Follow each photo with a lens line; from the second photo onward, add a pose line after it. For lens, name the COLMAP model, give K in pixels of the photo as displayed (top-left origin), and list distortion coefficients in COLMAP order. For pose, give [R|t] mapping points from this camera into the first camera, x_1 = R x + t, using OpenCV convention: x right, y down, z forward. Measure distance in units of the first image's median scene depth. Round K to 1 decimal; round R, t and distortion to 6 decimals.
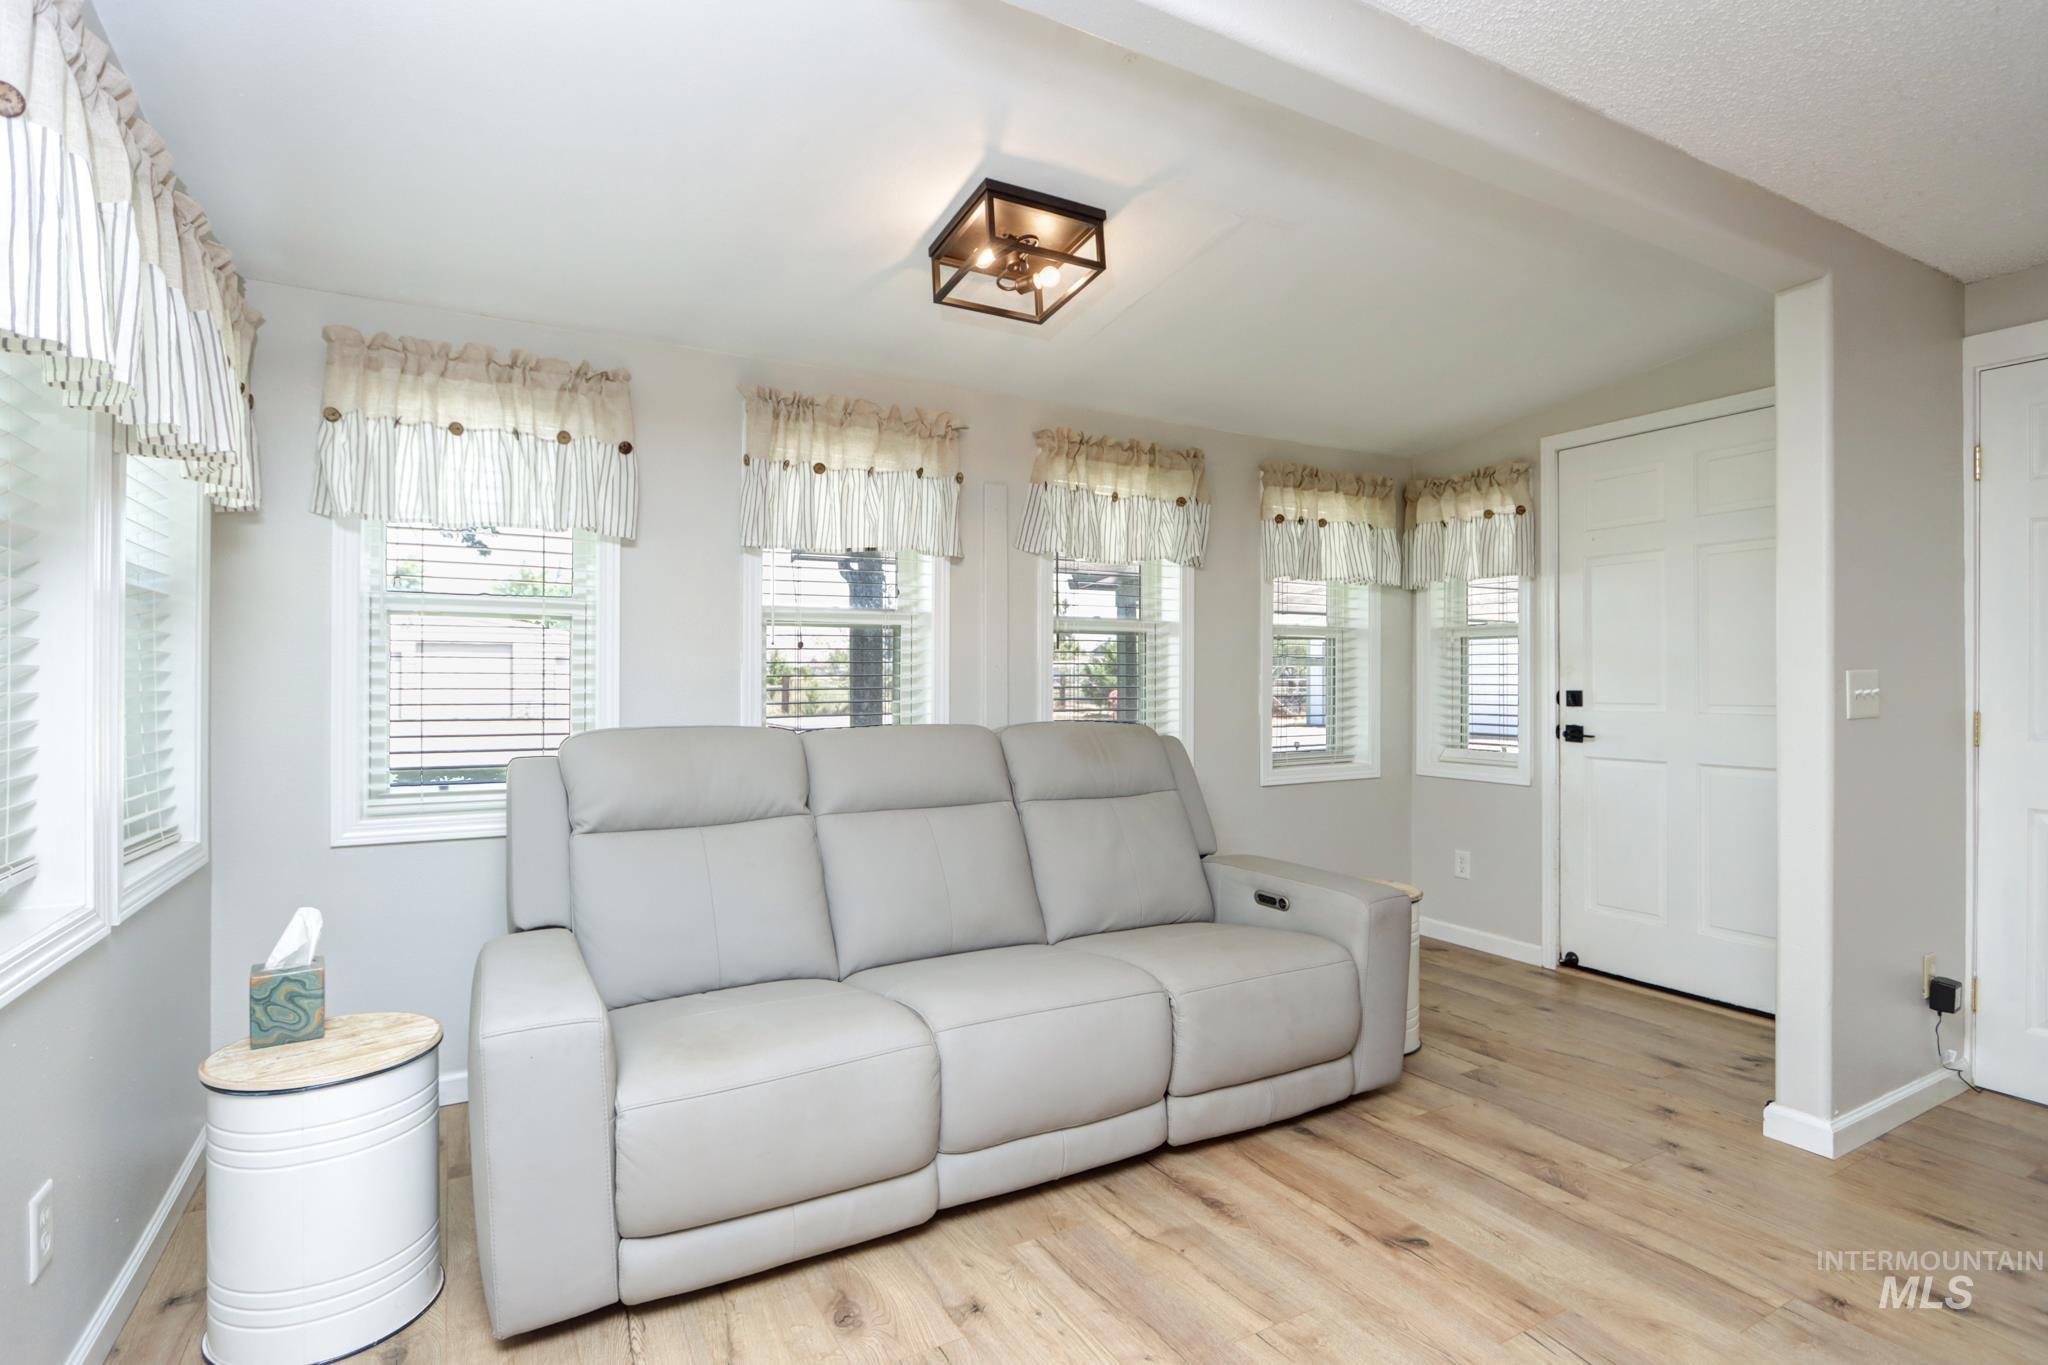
lens RADIAL K [[986.9, 0, 1042.1], [0, 986.9, 676.9], [0, 0, 1]] dist [-0.010401, 0.001278]
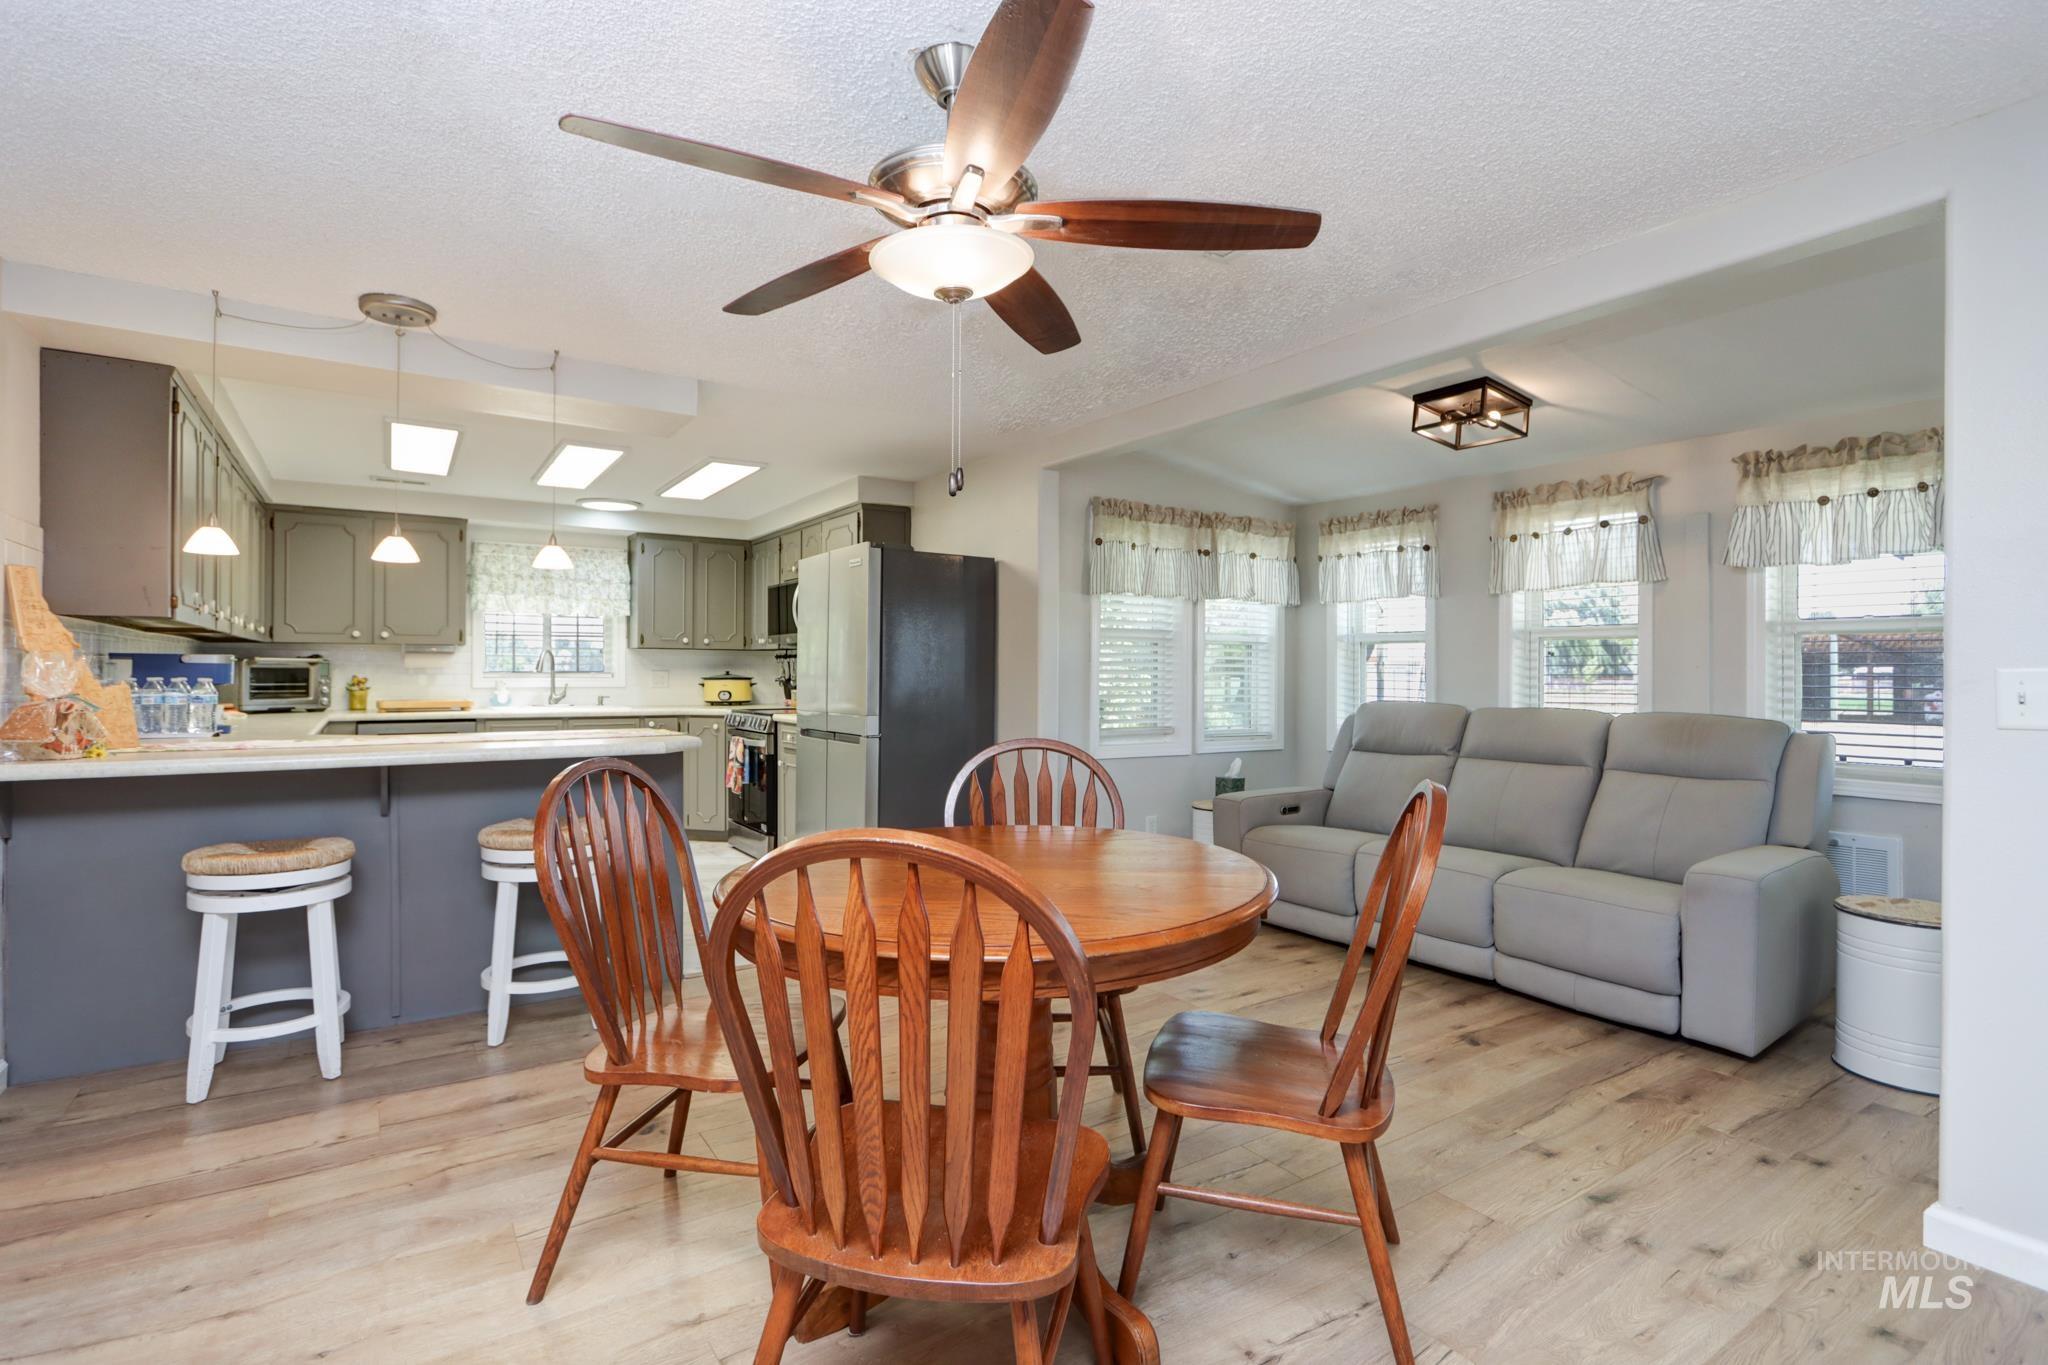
lens RADIAL K [[986.9, 0, 1042.1], [0, 986.9, 676.9], [0, 0, 1]] dist [-0.010401, 0.001278]
pose [[0.090397, 0.004032, -0.995898, 1.575124], [-0.007465, 0.999966, 0.003371, 0.005573], [0.995878, 0.007130, 0.090424, 0.161392]]
